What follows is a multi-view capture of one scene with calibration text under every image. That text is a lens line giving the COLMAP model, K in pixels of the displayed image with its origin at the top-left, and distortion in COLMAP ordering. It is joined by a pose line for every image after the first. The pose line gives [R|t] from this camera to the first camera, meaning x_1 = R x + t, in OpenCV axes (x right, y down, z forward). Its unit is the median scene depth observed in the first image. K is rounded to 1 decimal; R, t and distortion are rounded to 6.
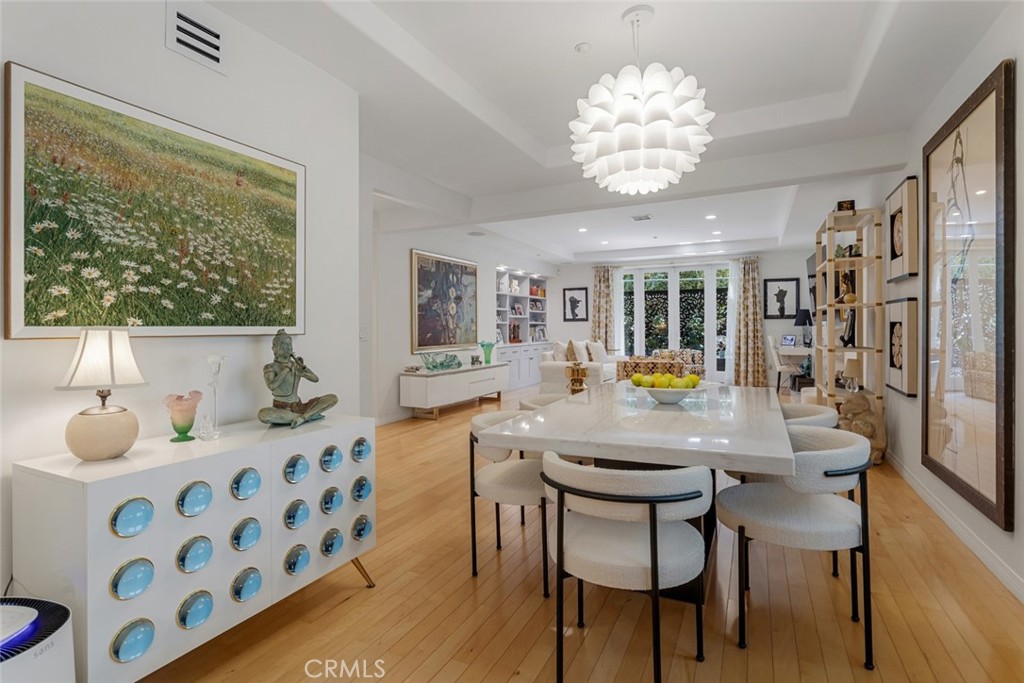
lens RADIAL K [[496.9, 0, 505.3], [0, 496.9, 321.5], [0, 0, 1]] dist [-0.016811, 0.011801]
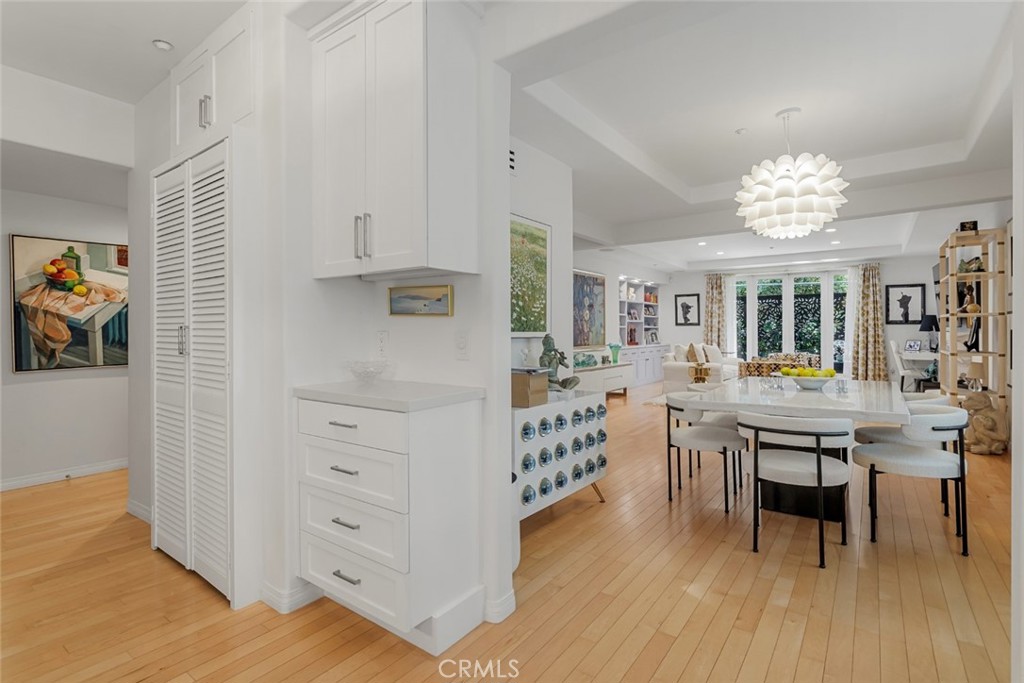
lens RADIAL K [[496.9, 0, 505.3], [0, 496.9, 321.5], [0, 0, 1]] dist [-0.016811, 0.011801]
pose [[0.985031, 0.002443, -0.172362, -0.094058], [-0.003244, 0.999985, -0.004368, -0.004972], [0.172348, 0.004862, 0.985024, -0.174854]]
